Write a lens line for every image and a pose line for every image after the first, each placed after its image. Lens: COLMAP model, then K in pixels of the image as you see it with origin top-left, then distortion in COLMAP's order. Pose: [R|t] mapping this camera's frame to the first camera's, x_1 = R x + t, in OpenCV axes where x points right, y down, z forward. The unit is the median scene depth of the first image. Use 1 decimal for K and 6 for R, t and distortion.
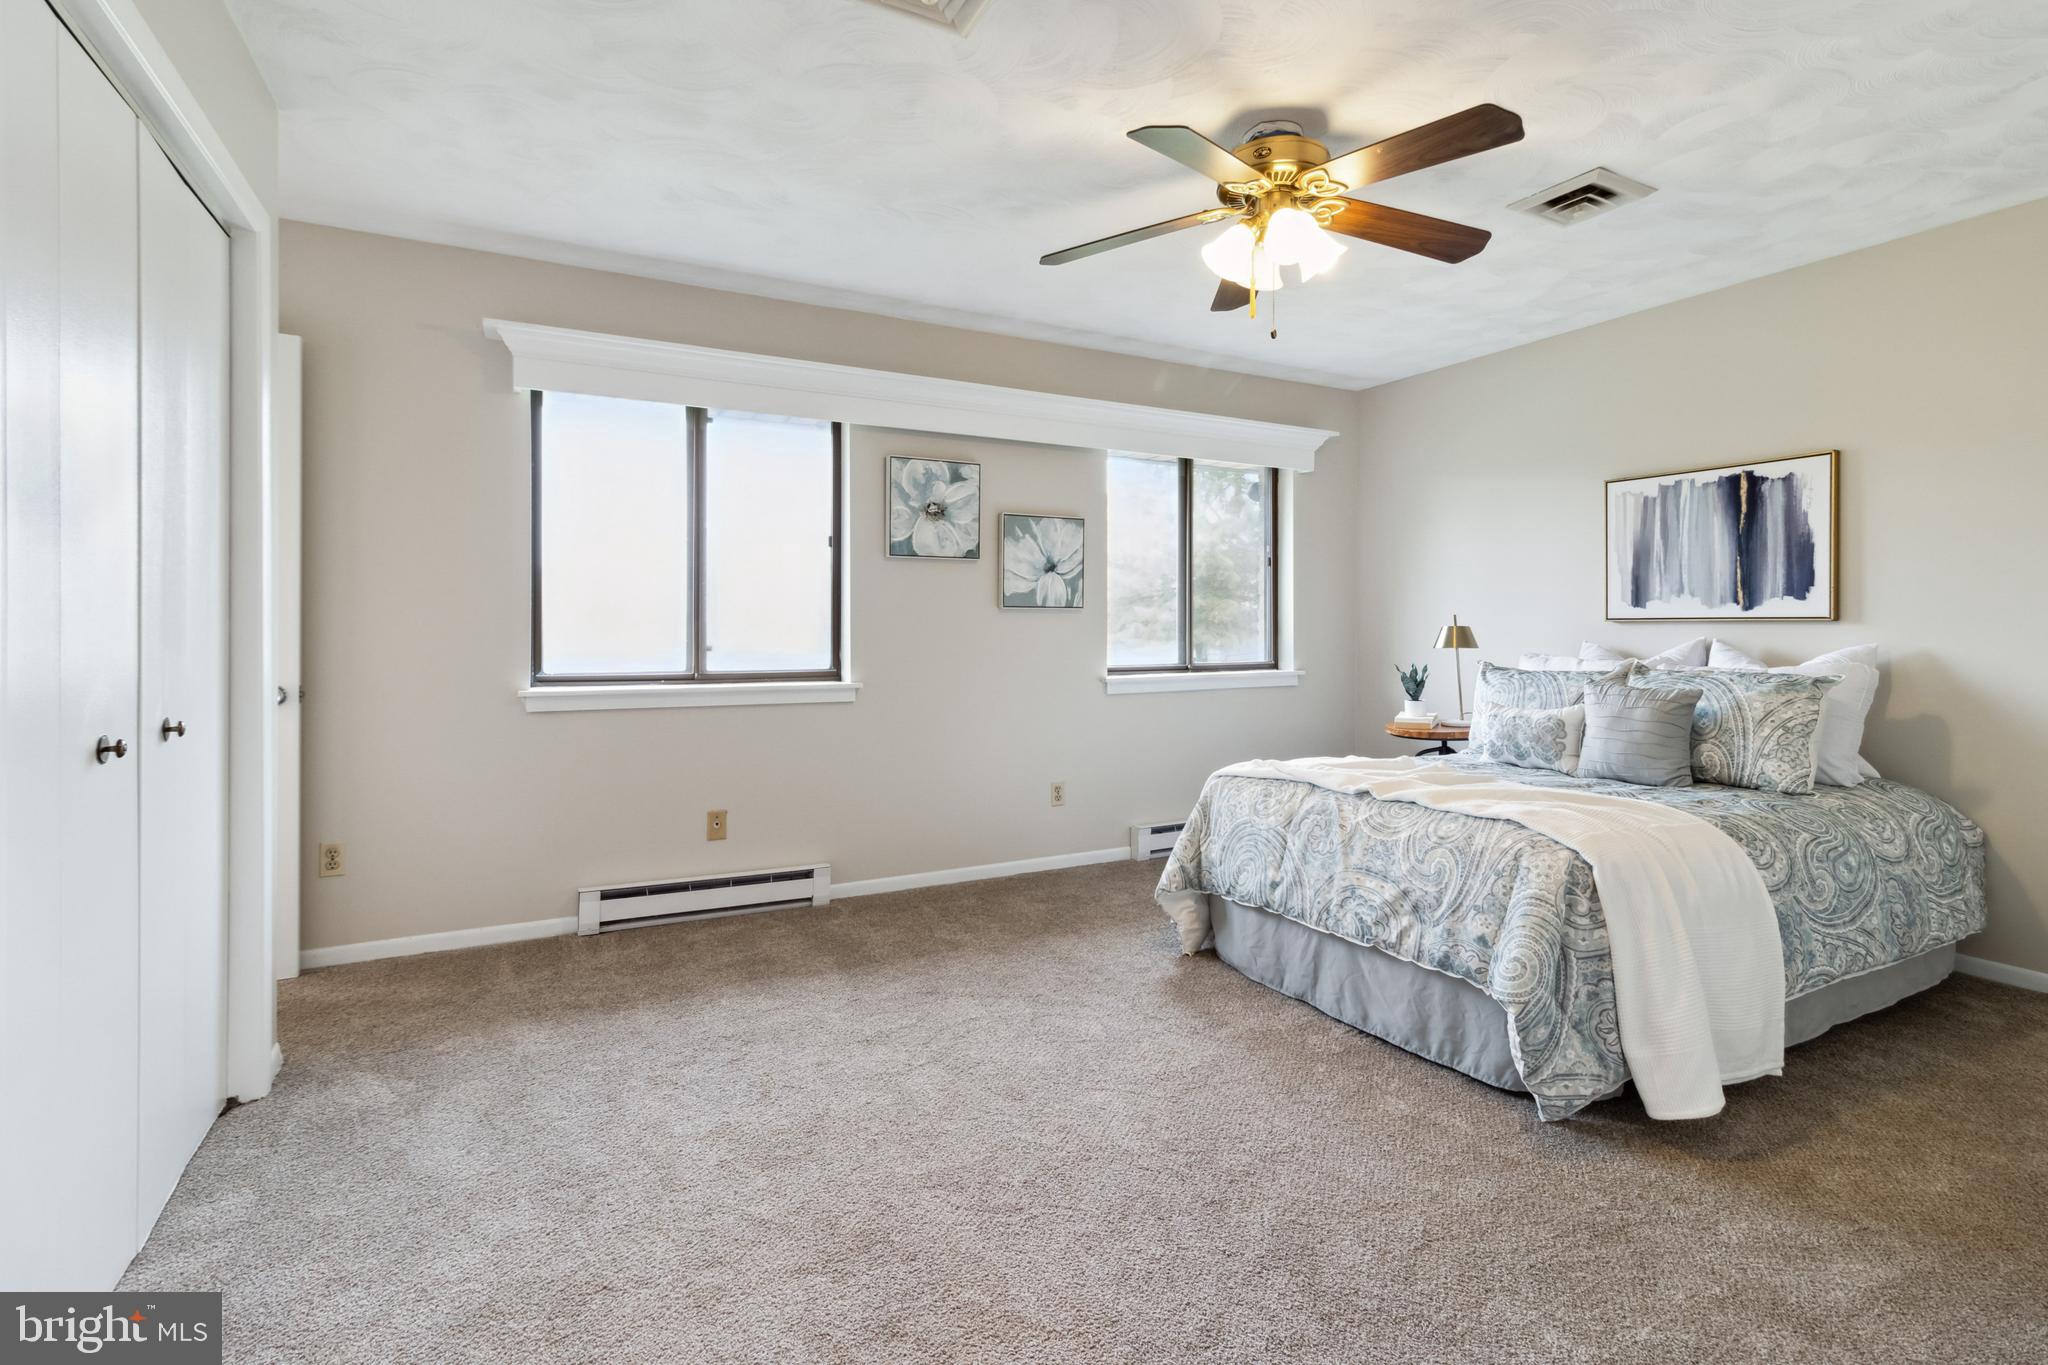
lens RADIAL K [[945.6, 0, 1027.9], [0, 945.6, 643.9], [0, 0, 1]] dist [0.002933, -0.000148]
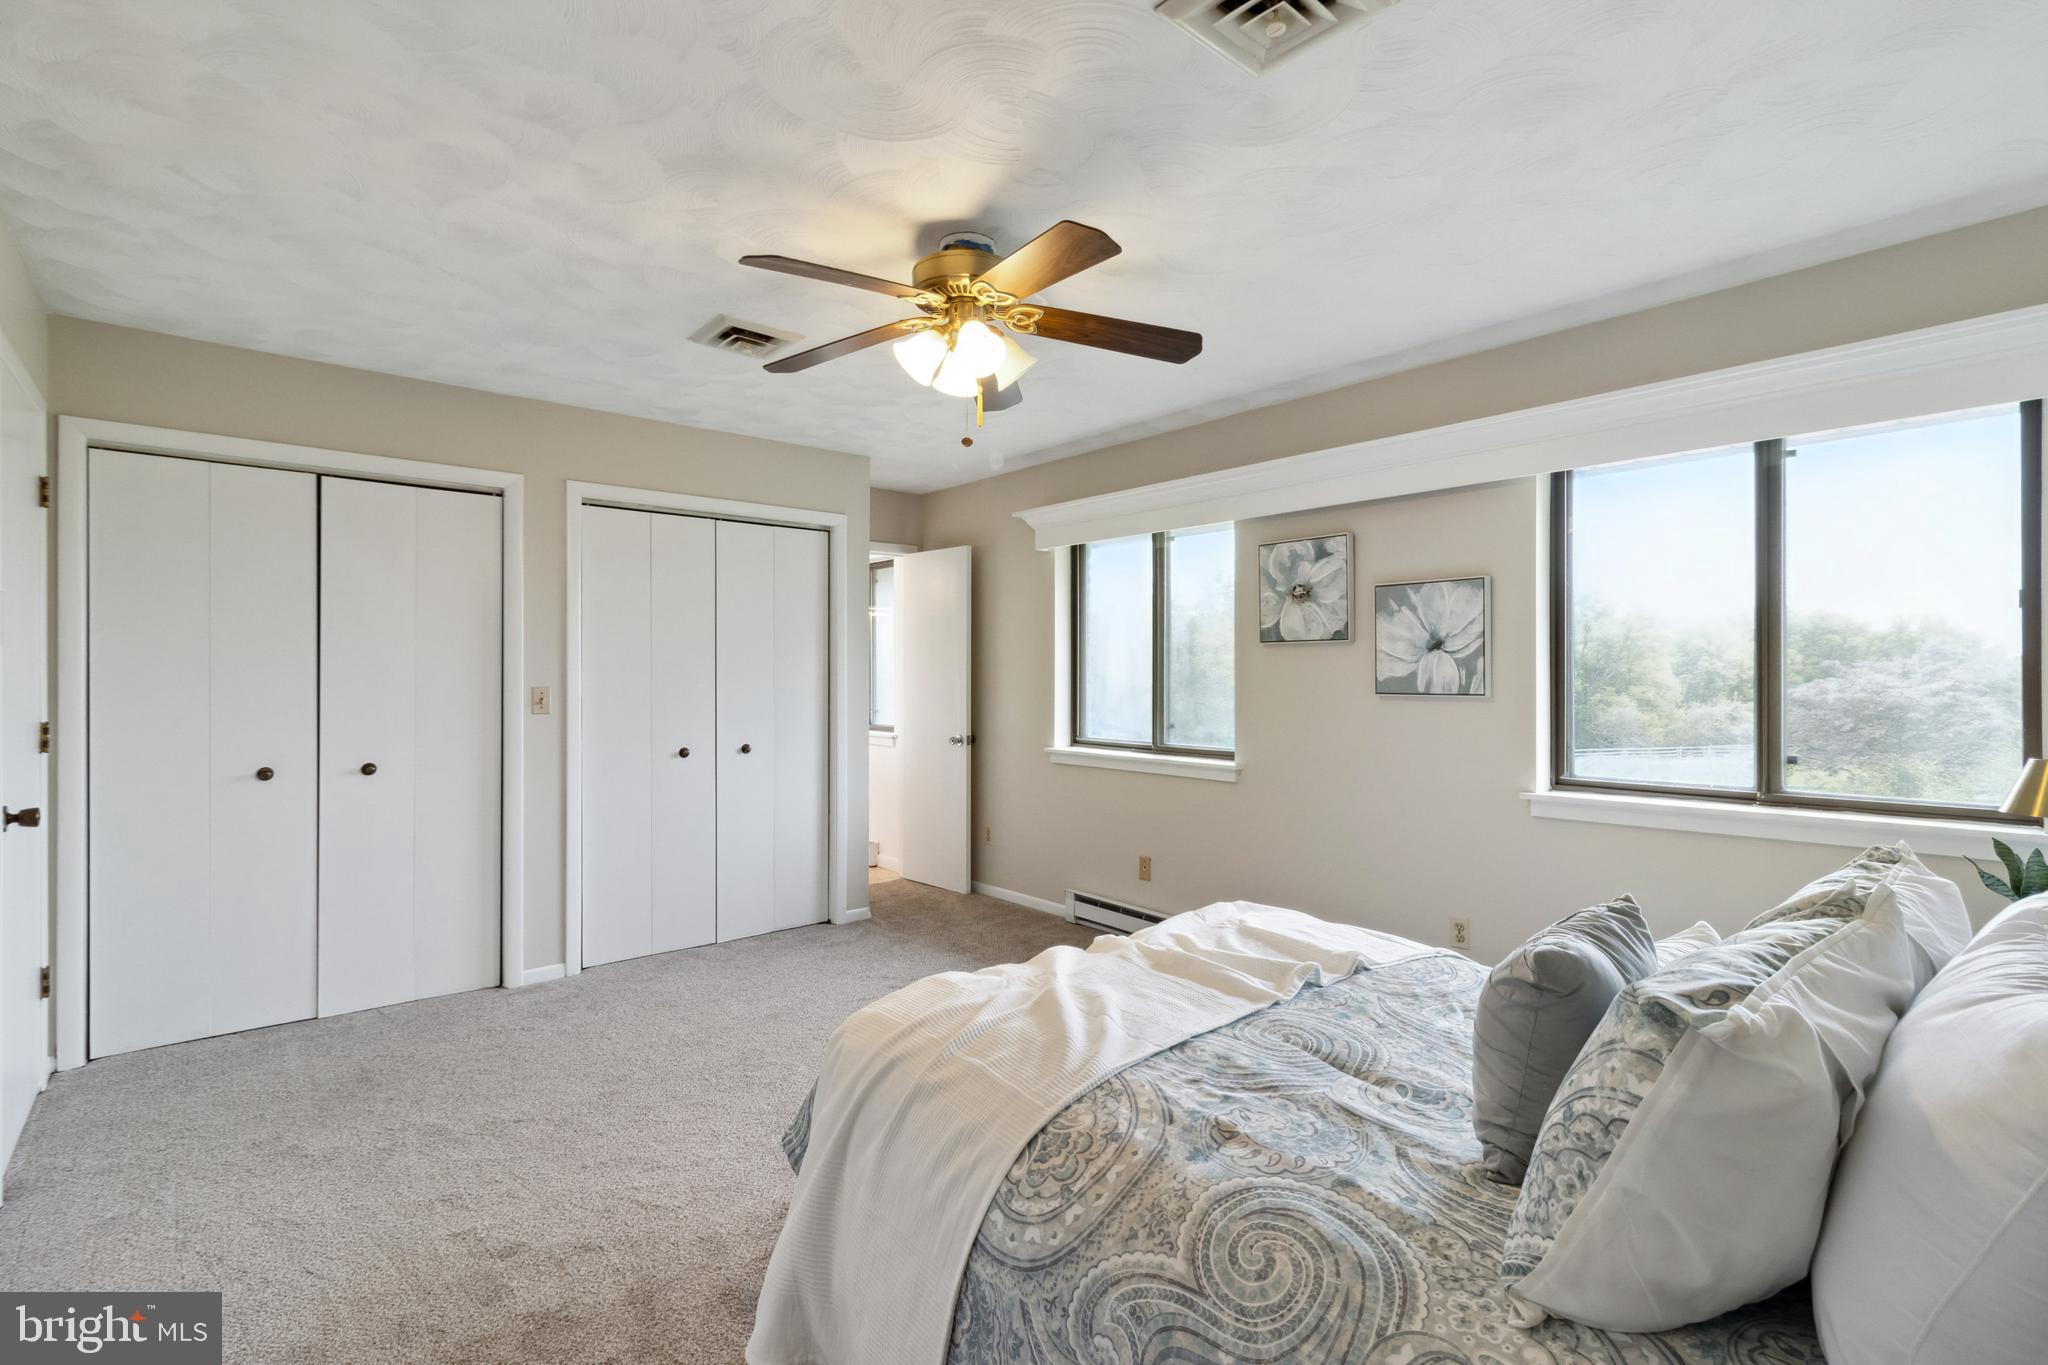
lens RADIAL K [[948.2, 0, 1024.0], [0, 948.2, 682.5], [0, 0, 1]] dist [0.001642, 0.000006]
pose [[0.224116, 0.004276, -0.974553, 0.765033], [-0.020908, 0.999781, -0.000422, -0.043447], [0.974338, 0.020471, 0.224156, 0.509014]]
